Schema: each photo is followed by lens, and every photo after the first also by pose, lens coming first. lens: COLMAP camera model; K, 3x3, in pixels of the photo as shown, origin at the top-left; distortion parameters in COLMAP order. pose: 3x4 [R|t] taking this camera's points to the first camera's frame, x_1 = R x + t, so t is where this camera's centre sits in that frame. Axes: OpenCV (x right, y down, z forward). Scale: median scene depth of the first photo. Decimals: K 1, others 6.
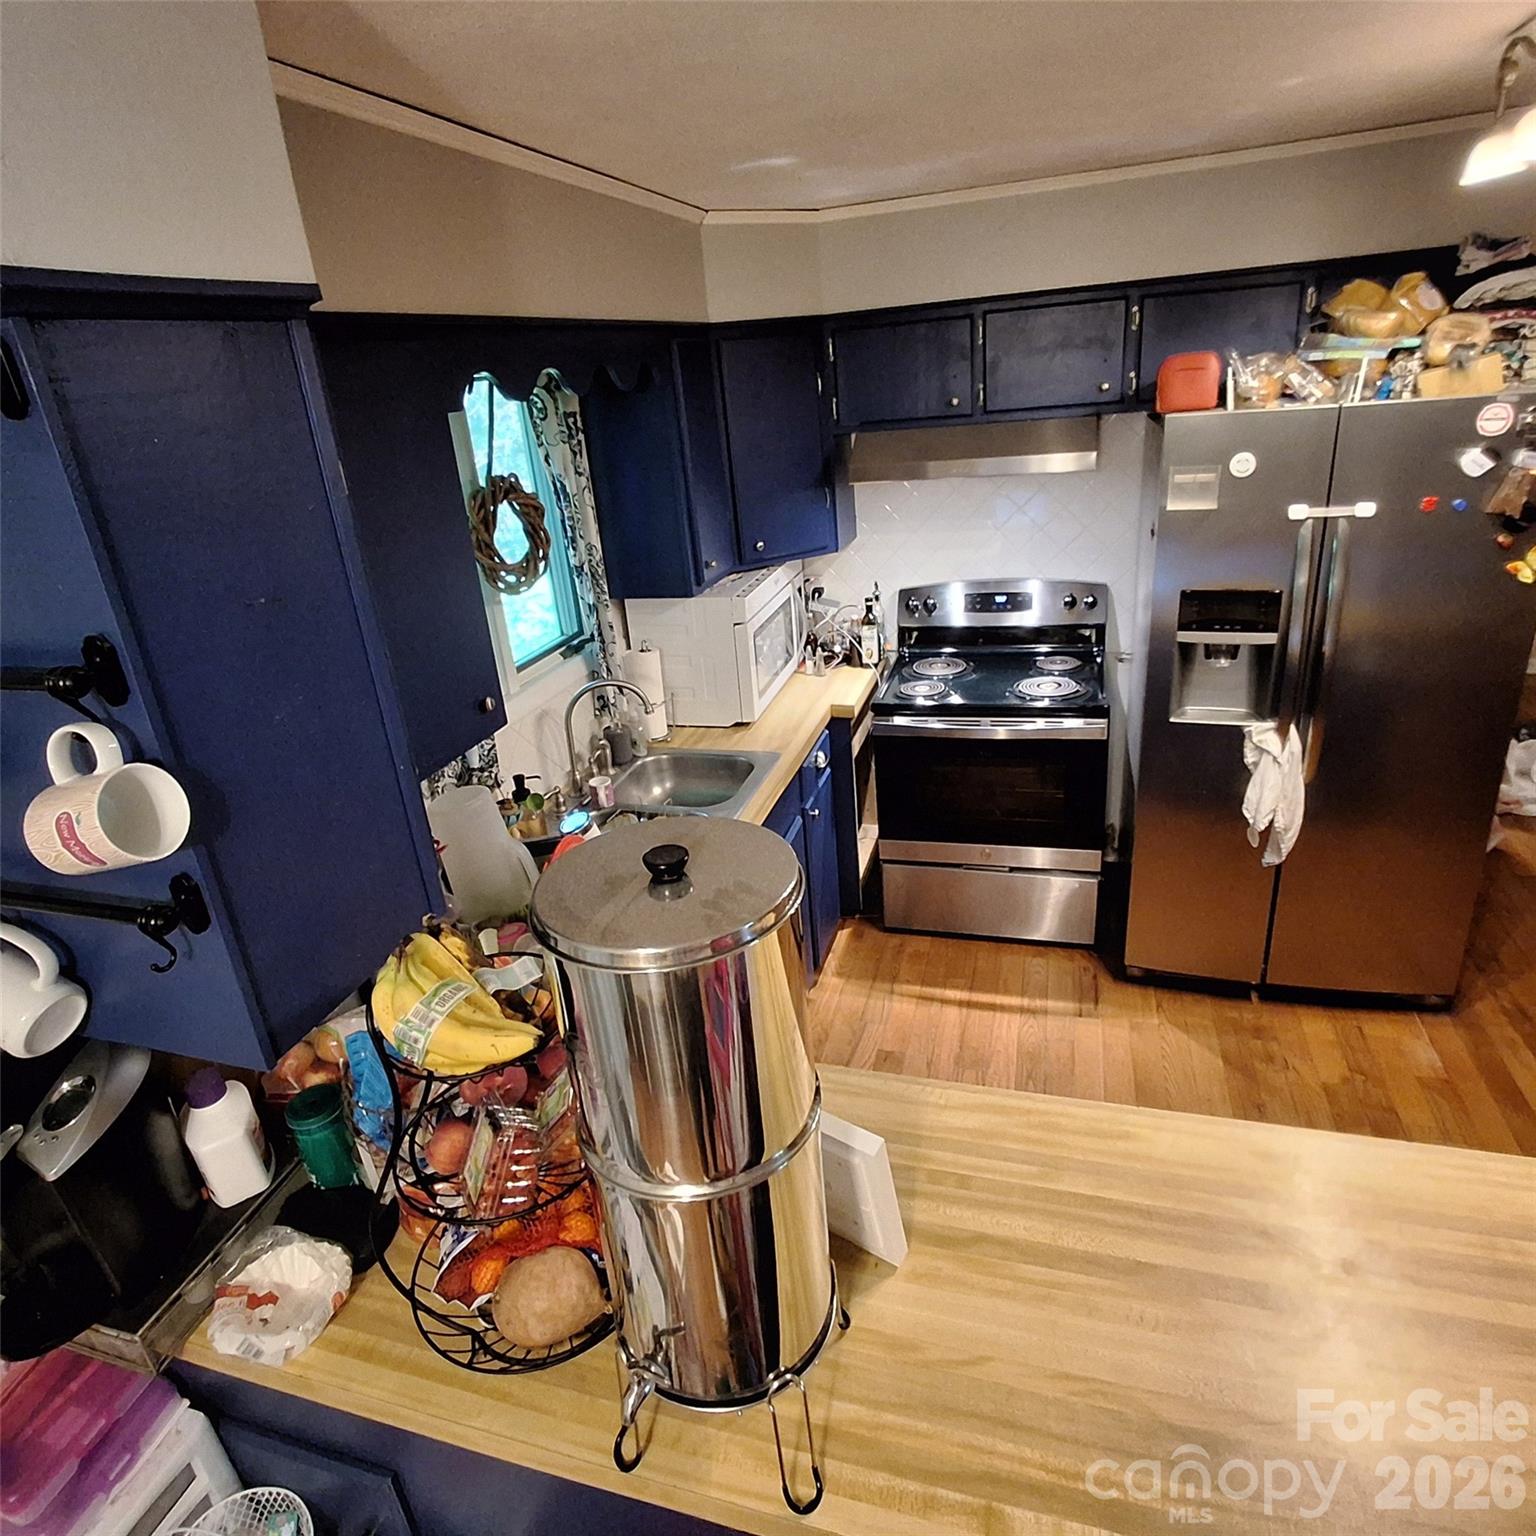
lens RADIAL K [[938.8, 0, 768.6], [0, 938.8, 763.2], [0, 0, 1]] dist [0.001466, 0.002725]
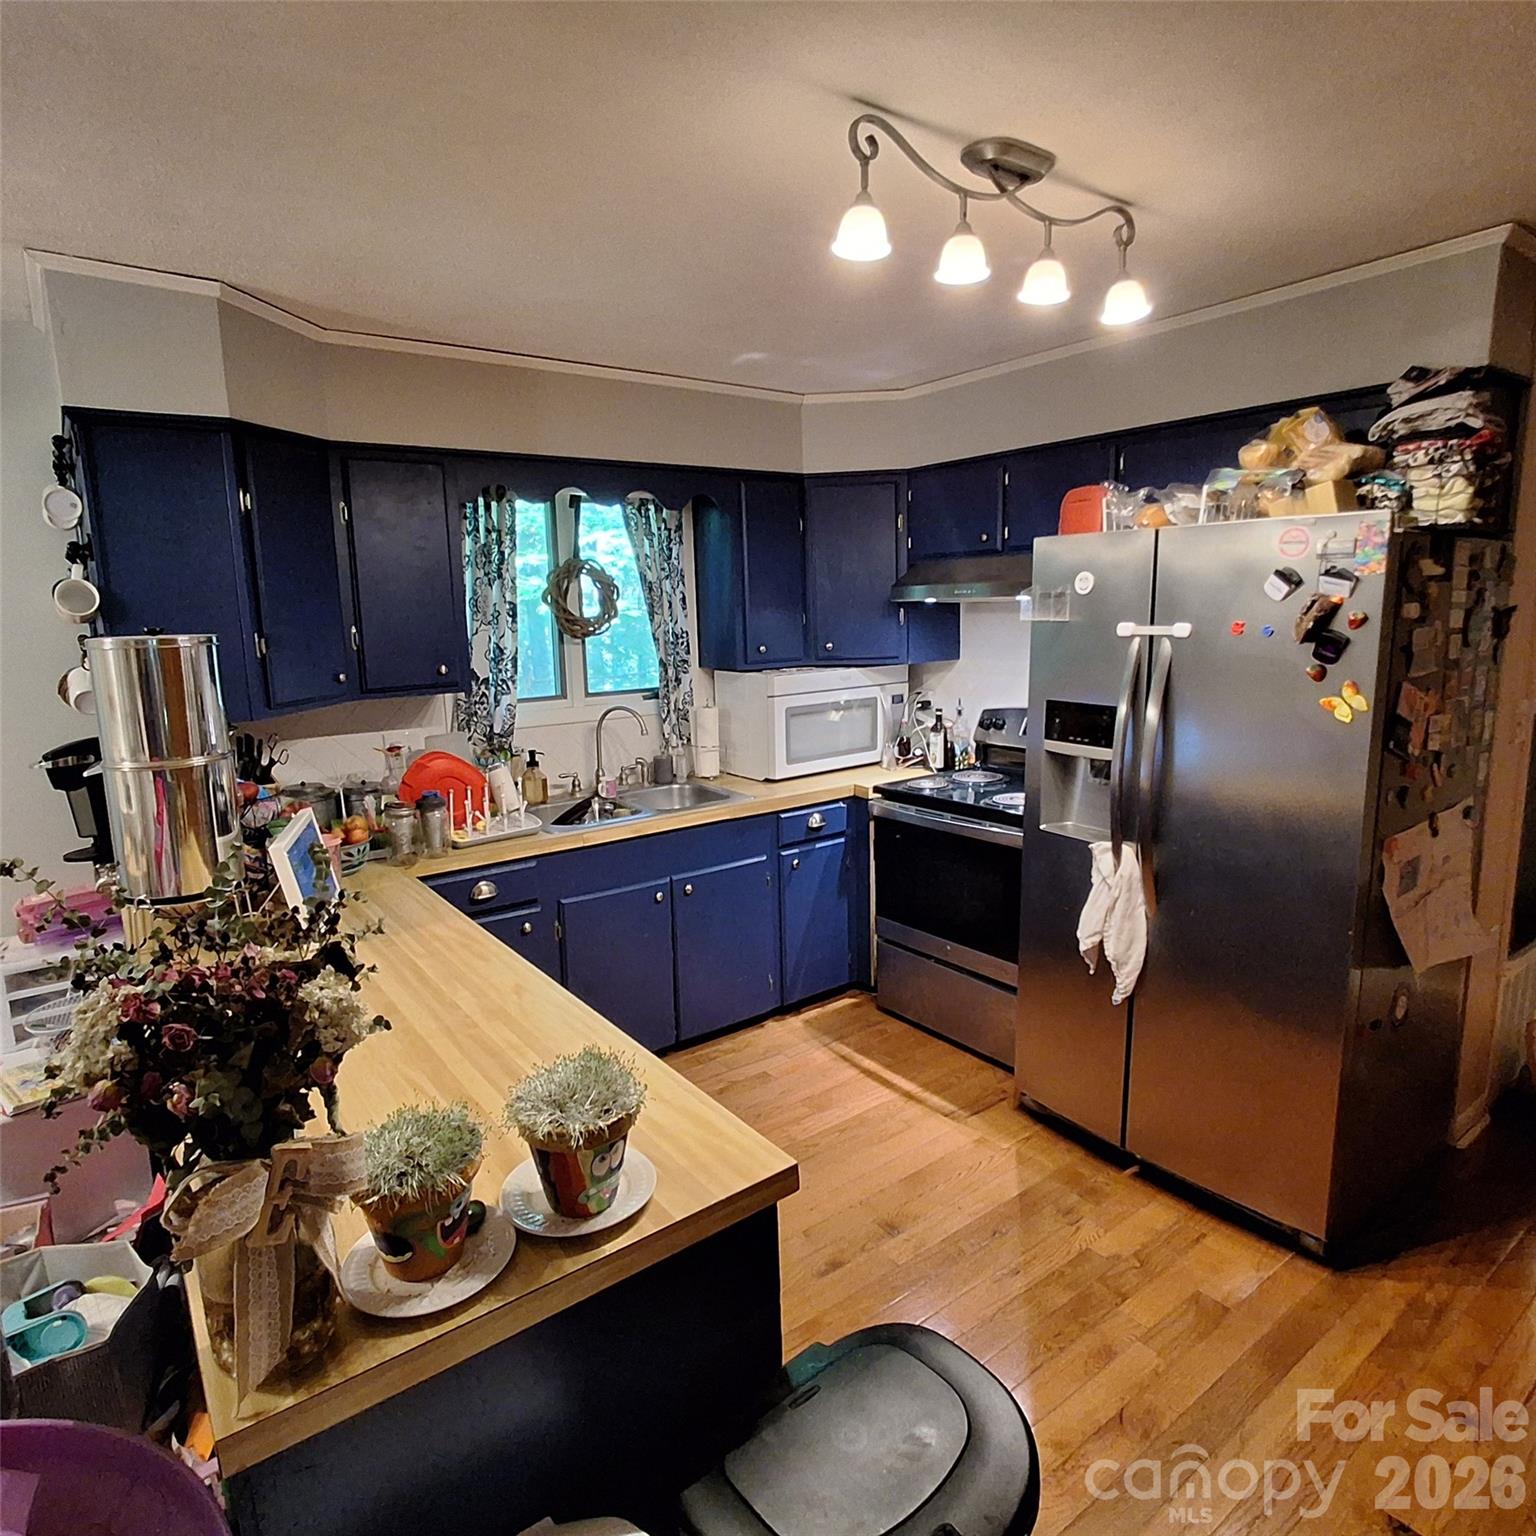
lens RADIAL K [[938.8, 0, 763.8], [0, 938.8, 765.0], [0, 0, 1]] dist [0.001466, 0.002725]
pose [[0.798435, 0.167234, -0.578390, 0.755617], [-0.273052, 0.956756, -0.100300, 0.071925], [0.536605, 0.238014, 0.809571, 0.001953]]
